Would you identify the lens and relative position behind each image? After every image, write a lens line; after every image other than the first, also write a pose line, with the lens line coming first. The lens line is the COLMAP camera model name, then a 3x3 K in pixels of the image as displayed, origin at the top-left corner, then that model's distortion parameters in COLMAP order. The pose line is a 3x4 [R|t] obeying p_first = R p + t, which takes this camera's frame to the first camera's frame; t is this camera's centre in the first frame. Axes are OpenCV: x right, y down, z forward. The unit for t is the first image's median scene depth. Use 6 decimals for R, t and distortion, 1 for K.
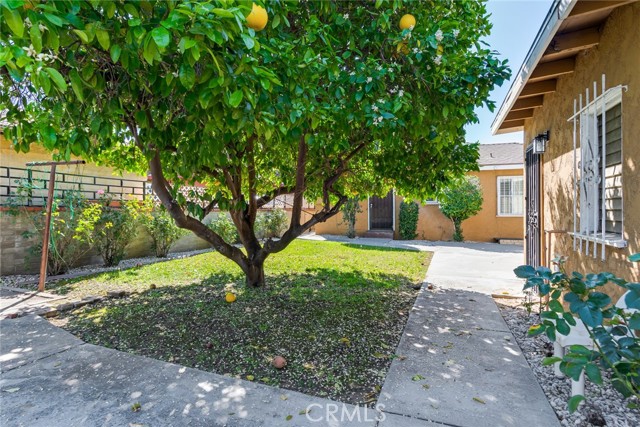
lens RADIAL K [[332.7, 0, 321.7], [0, 332.7, 204.2], [0, 0, 1]] dist [0.001960, -0.000038]
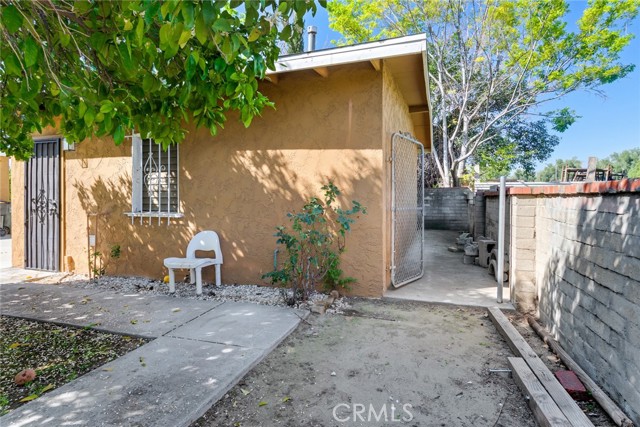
lens RADIAL K [[332.7, 0, 321.7], [0, 332.7, 204.2], [0, 0, 1]] dist [0.001960, -0.000038]
pose [[-0.074259, -0.008501, 0.997203, -1.024763], [-0.021098, 0.999753, 0.006951, 0.025535], [-0.997016, -0.020523, -0.074420, 0.343278]]
